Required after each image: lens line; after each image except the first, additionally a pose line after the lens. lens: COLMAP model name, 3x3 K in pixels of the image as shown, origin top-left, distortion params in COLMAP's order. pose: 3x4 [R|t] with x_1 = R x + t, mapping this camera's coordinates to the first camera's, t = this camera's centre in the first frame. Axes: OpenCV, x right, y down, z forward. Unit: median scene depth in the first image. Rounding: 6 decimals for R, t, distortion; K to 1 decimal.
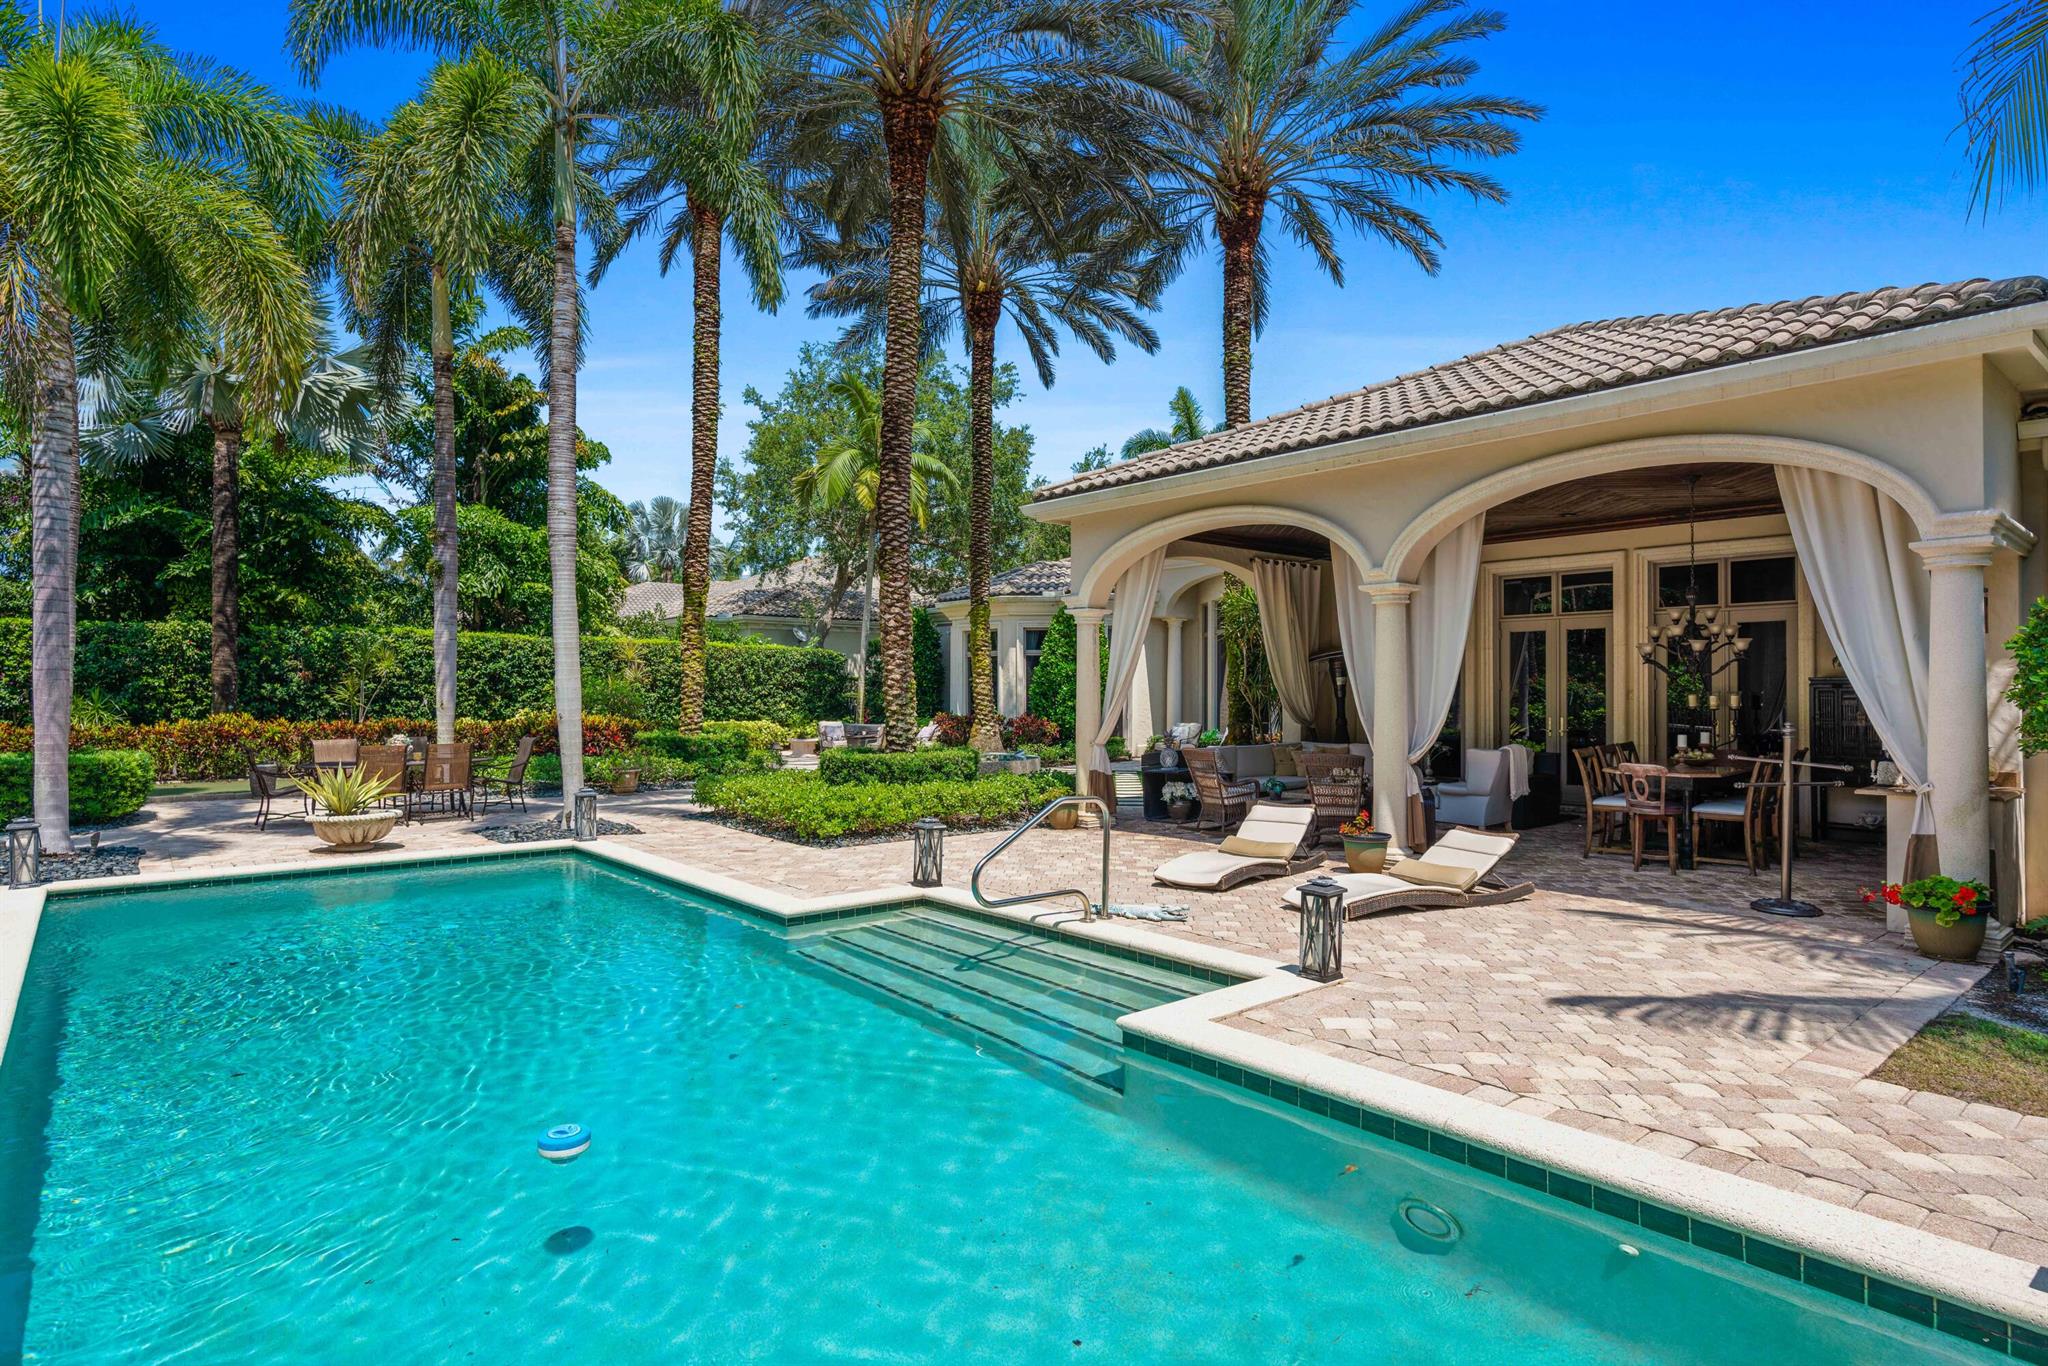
lens RADIAL K [[1061.5, 0, 1024.0], [0, 1061.5, 683.0], [0, 0, 1]] dist [-0.004673, -0.000120]
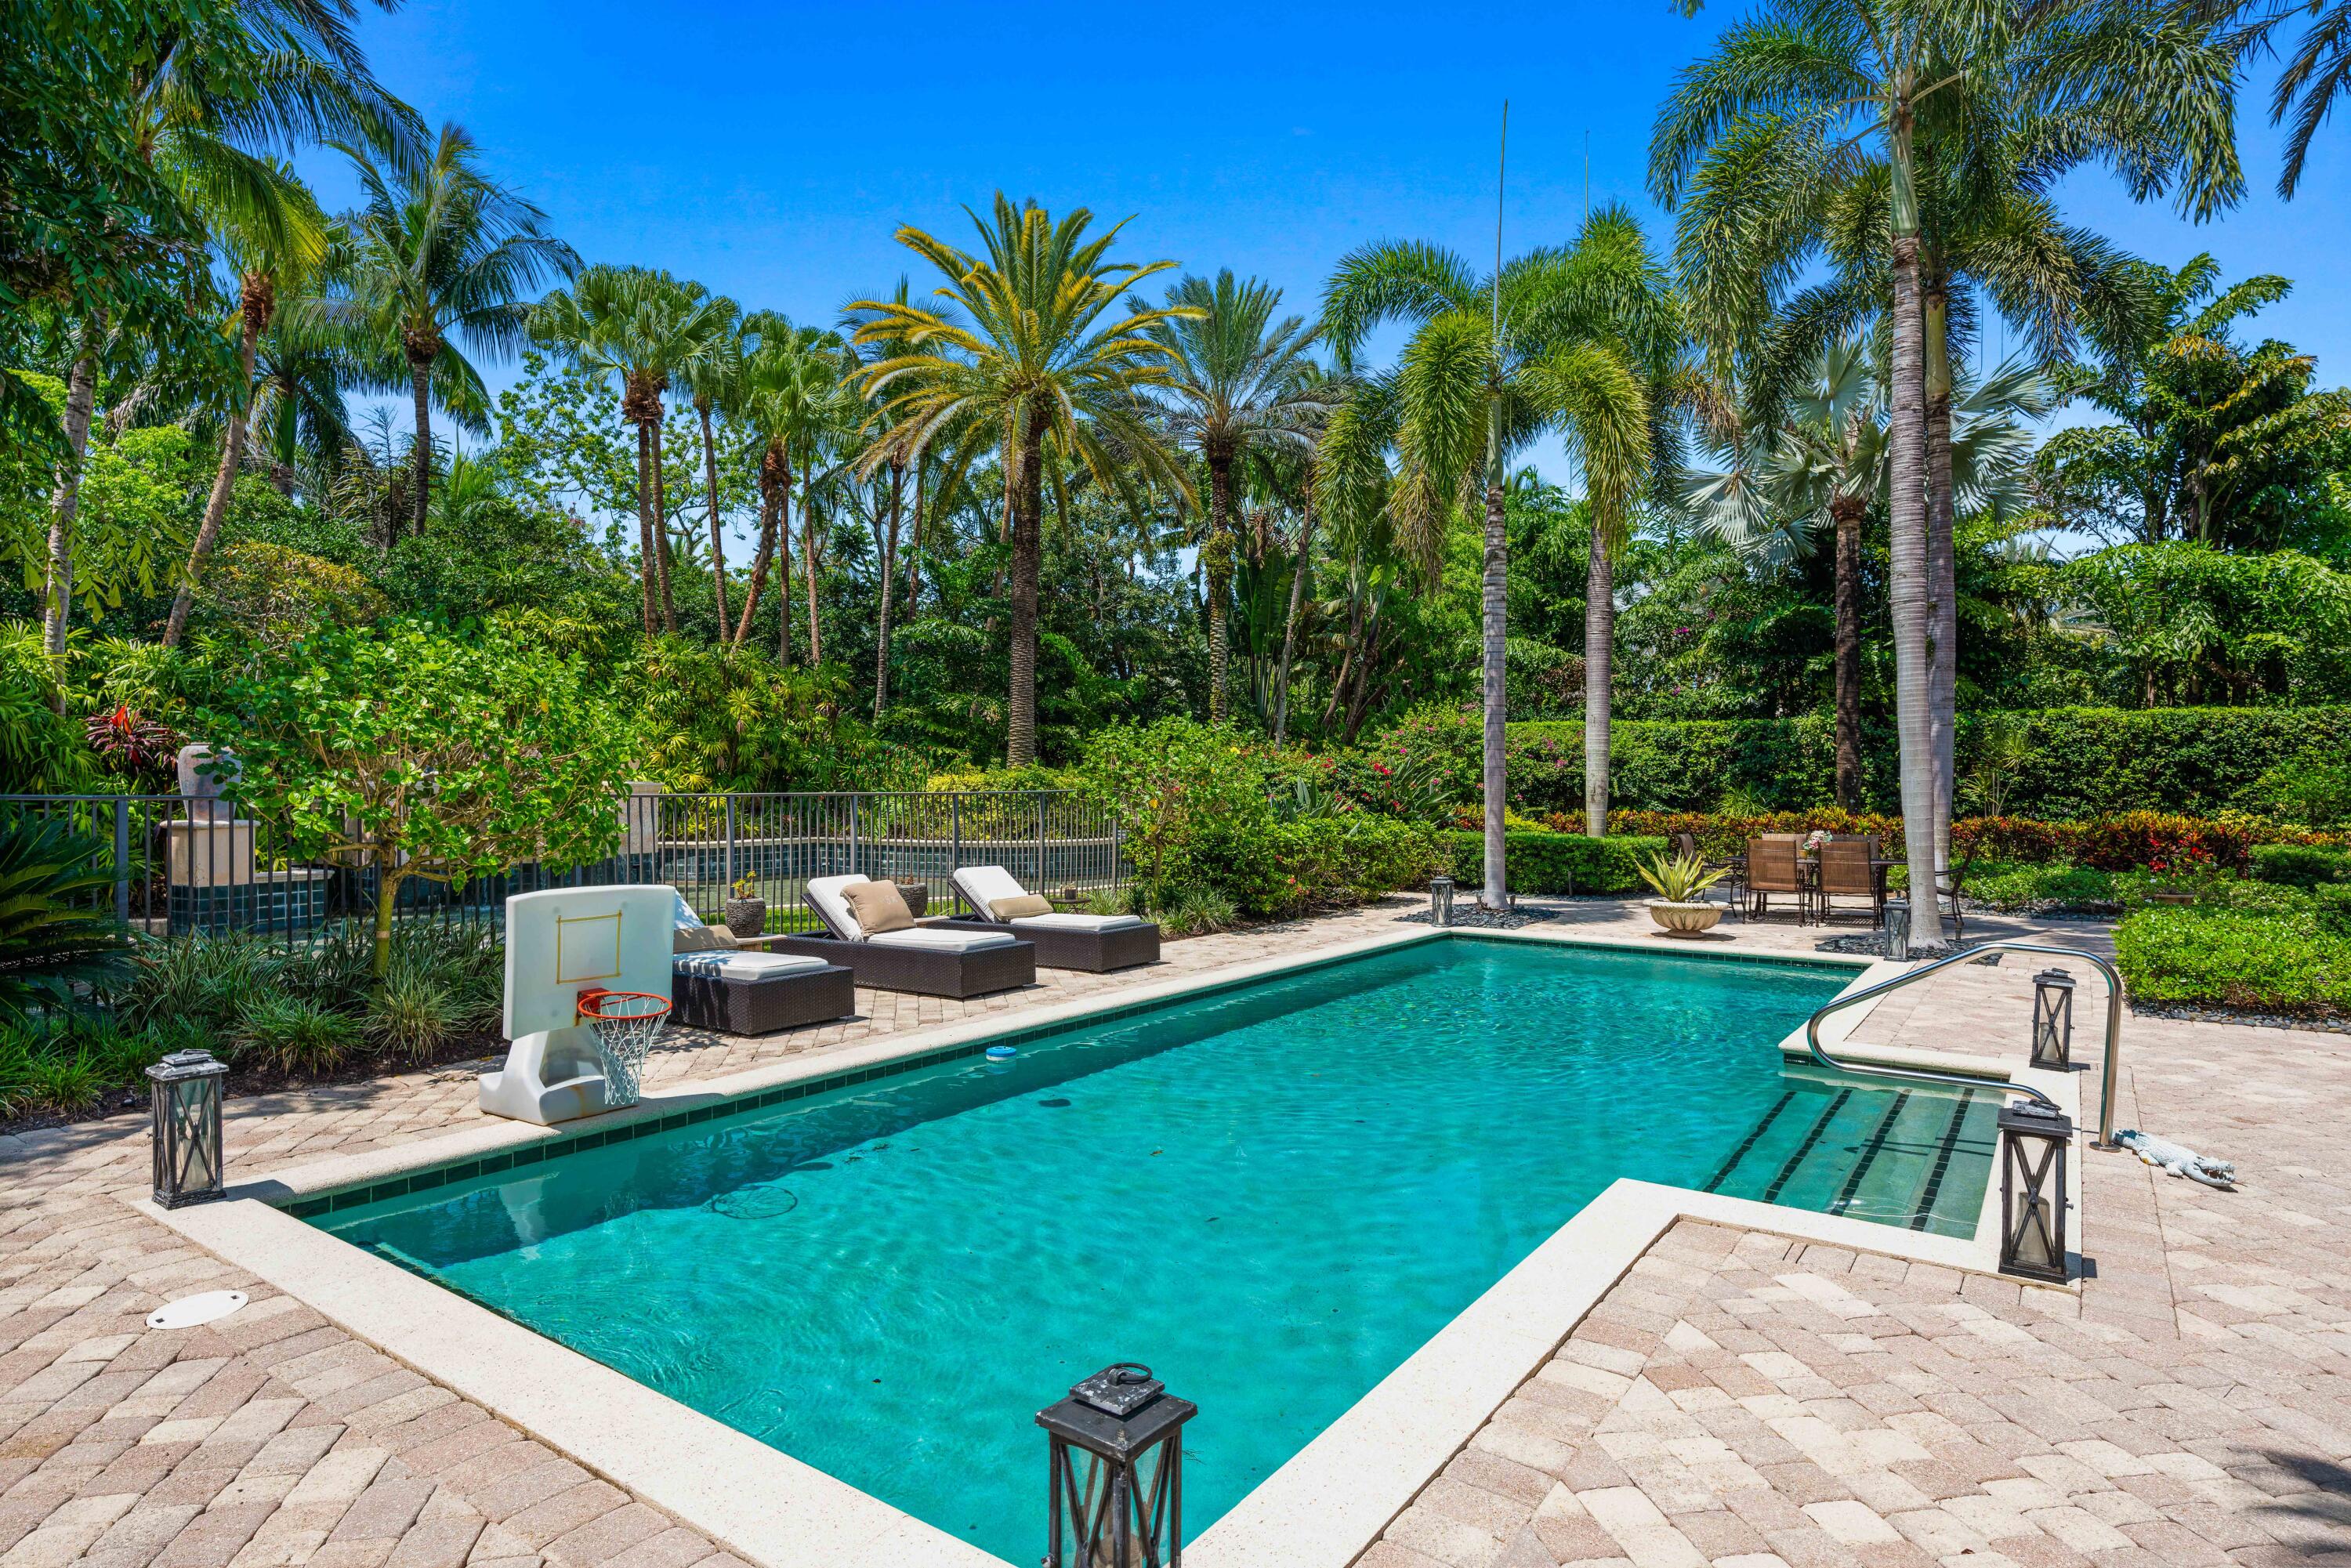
lens RADIAL K [[1265.4, 0, 1175.5], [0, 1265.4, 784.0], [0, 0, 1]] dist [0.004892, 0.001020]
pose [[0.265266, 0.001398, -0.964174, 0.246755], [0.005073, 0.999983, 0.002845, 0.000553], [0.964162, -0.005646, 0.265254, 0.104544]]
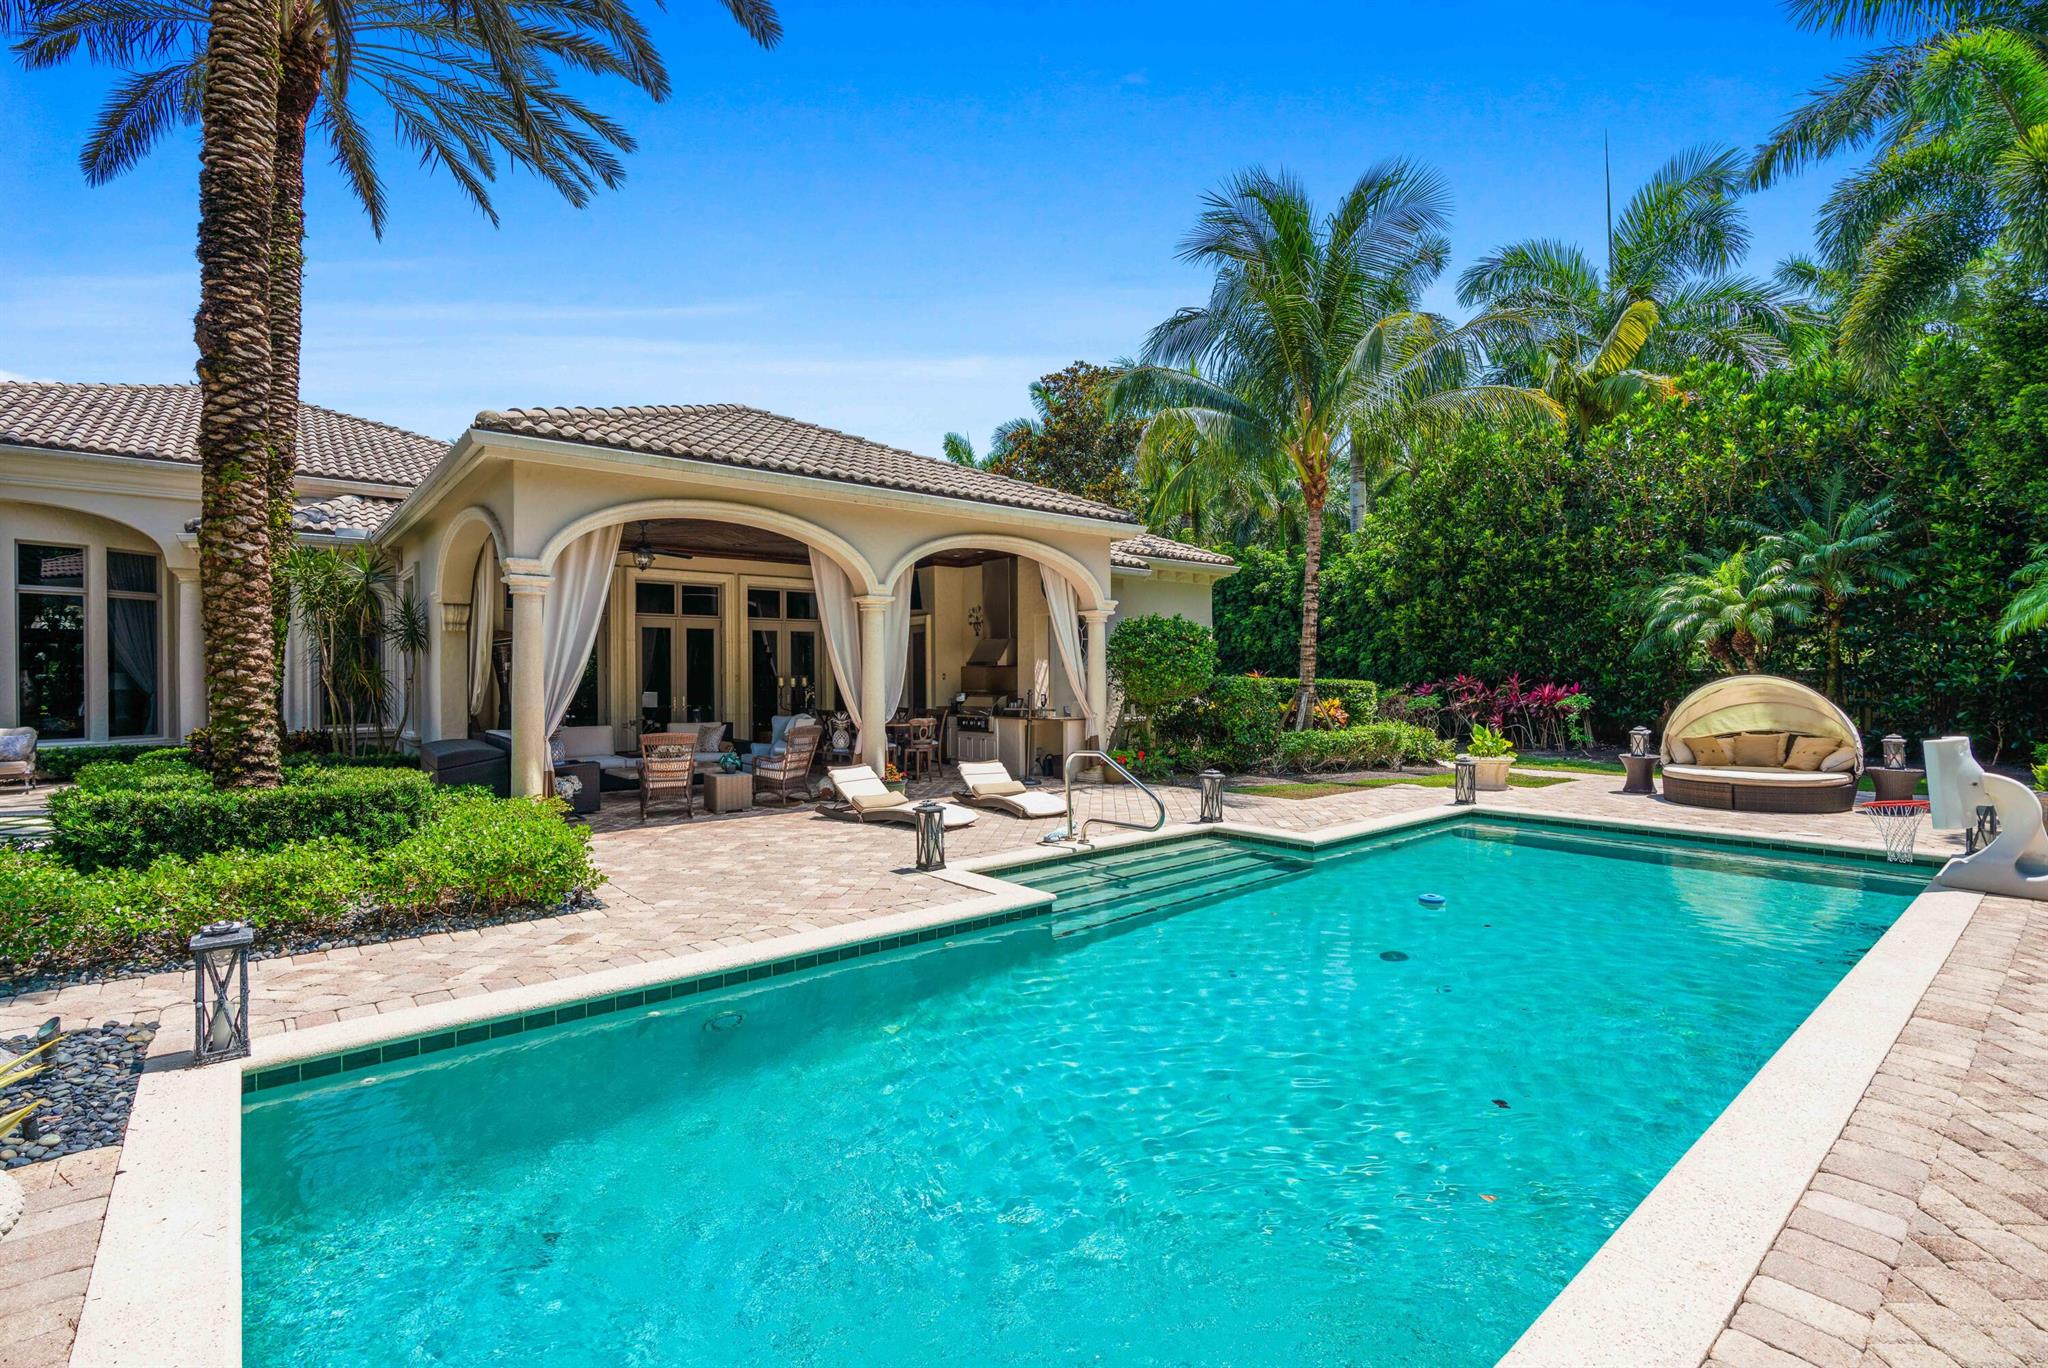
lens RADIAL K [[925.1, 0, 1023.2], [0, 925.1, 693.3], [0, 0, 1]] dist [-0.018614, 0.009432]
pose [[-0.019904, -0.022189, 0.999556, -0.456154], [0.002654, 0.999749, 0.022246, 0.004572], [-0.999798, 0.003096, -0.019840, 0.427167]]
